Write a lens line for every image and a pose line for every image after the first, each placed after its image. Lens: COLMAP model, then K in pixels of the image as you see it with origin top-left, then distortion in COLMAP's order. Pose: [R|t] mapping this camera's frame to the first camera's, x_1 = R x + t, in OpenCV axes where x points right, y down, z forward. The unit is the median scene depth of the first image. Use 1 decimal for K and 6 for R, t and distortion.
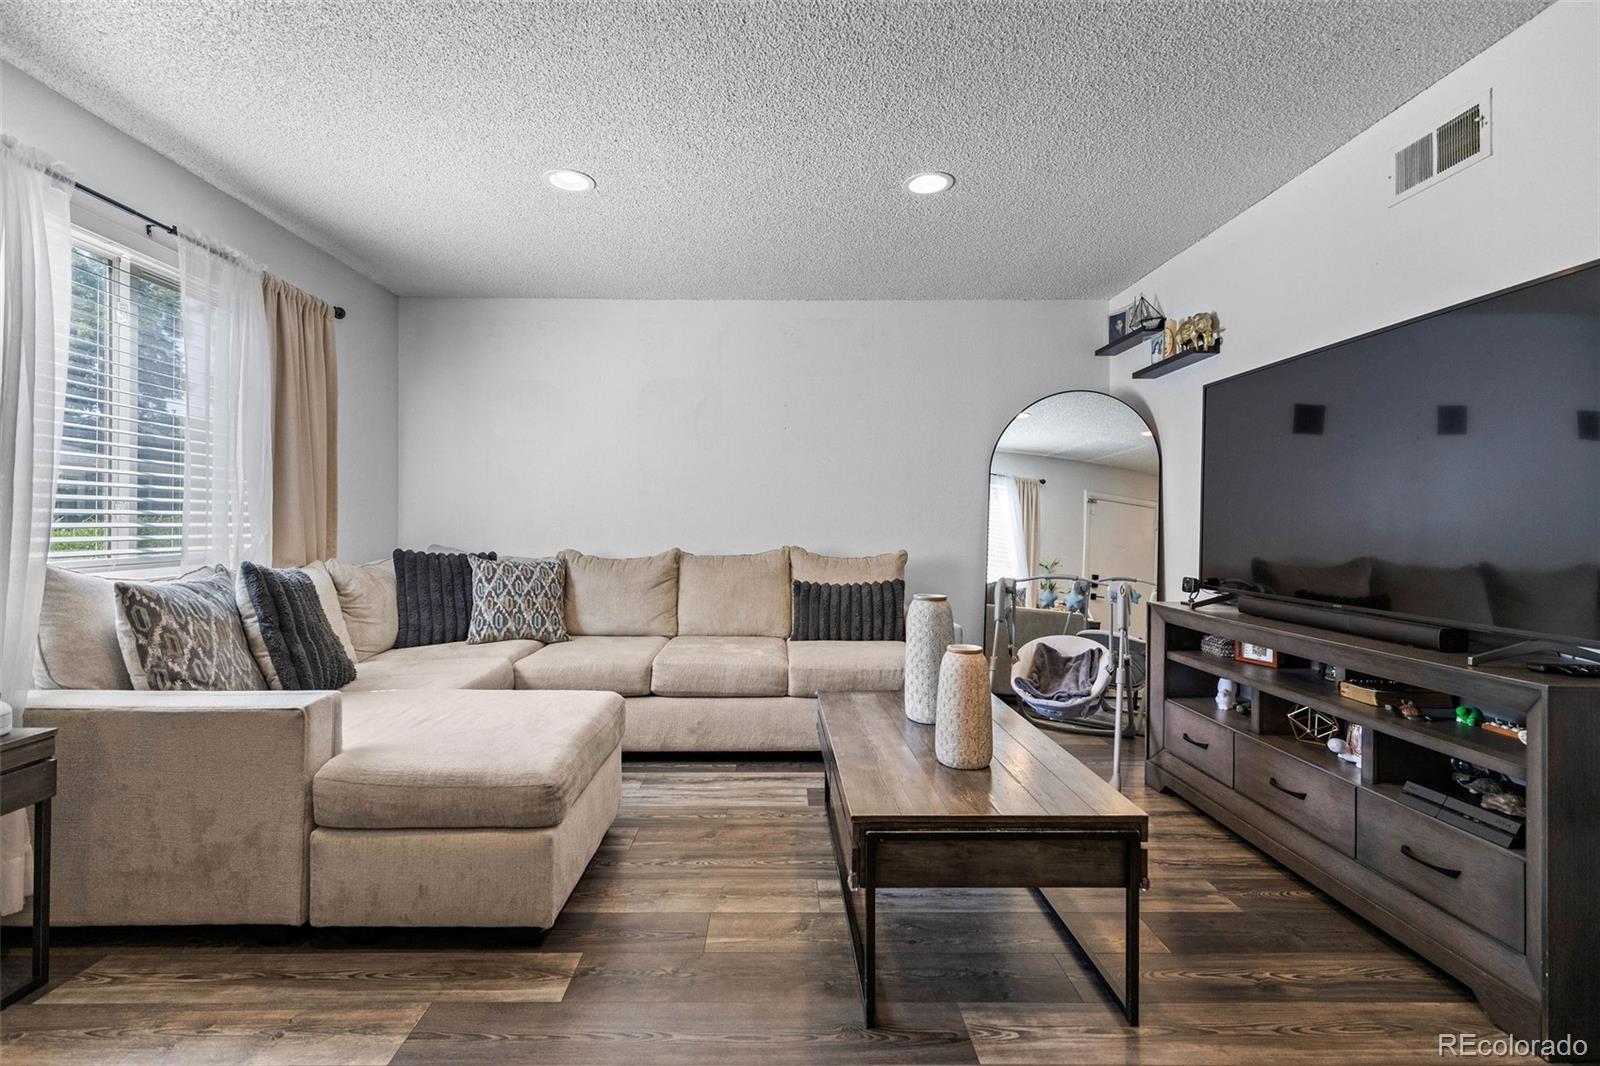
lens RADIAL K [[717.1, 0, 790.7], [0, 717.1, 517.5], [0, 0, 1]] dist [0.004144, 0.000406]
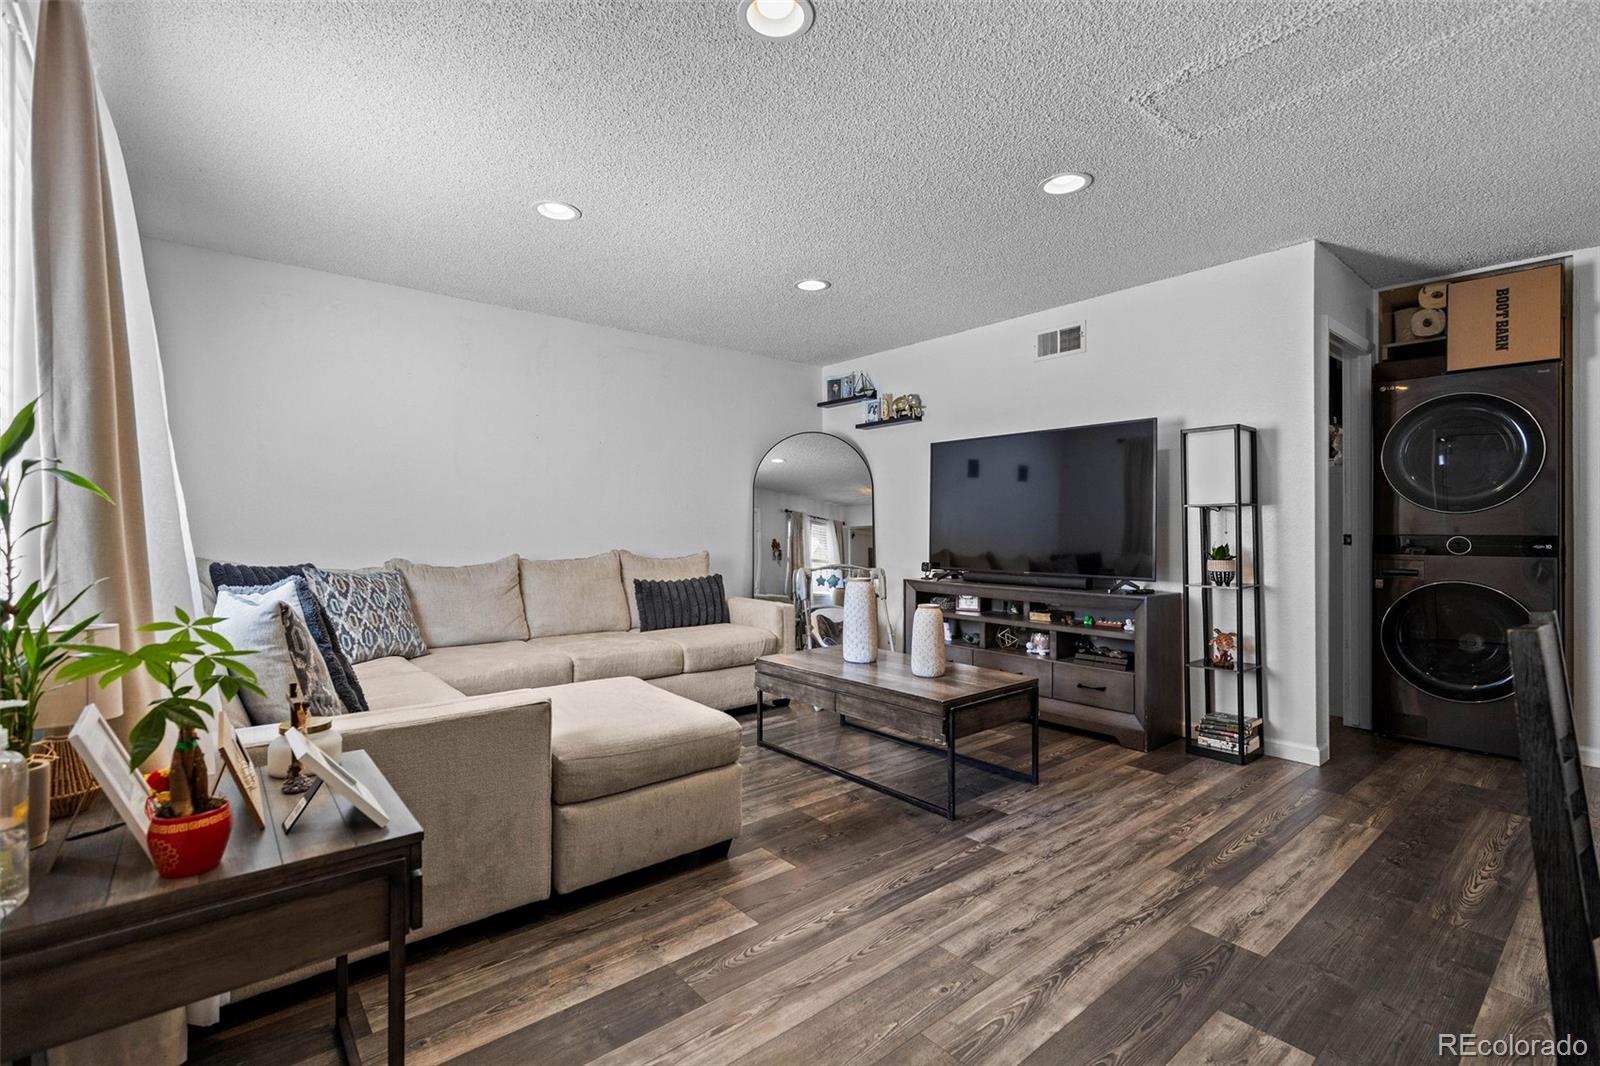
lens RADIAL K [[716.3, 0, 791.5], [0, 716.3, 525.5], [0, 0, 1]] dist [0.004853, -0.000668]
pose [[0.775978, -0.000427, 0.630759, -0.714197], [-0.003301, 0.999983, 0.004738, -0.005934], [-0.630751, -0.005759, 0.775964, -0.053887]]
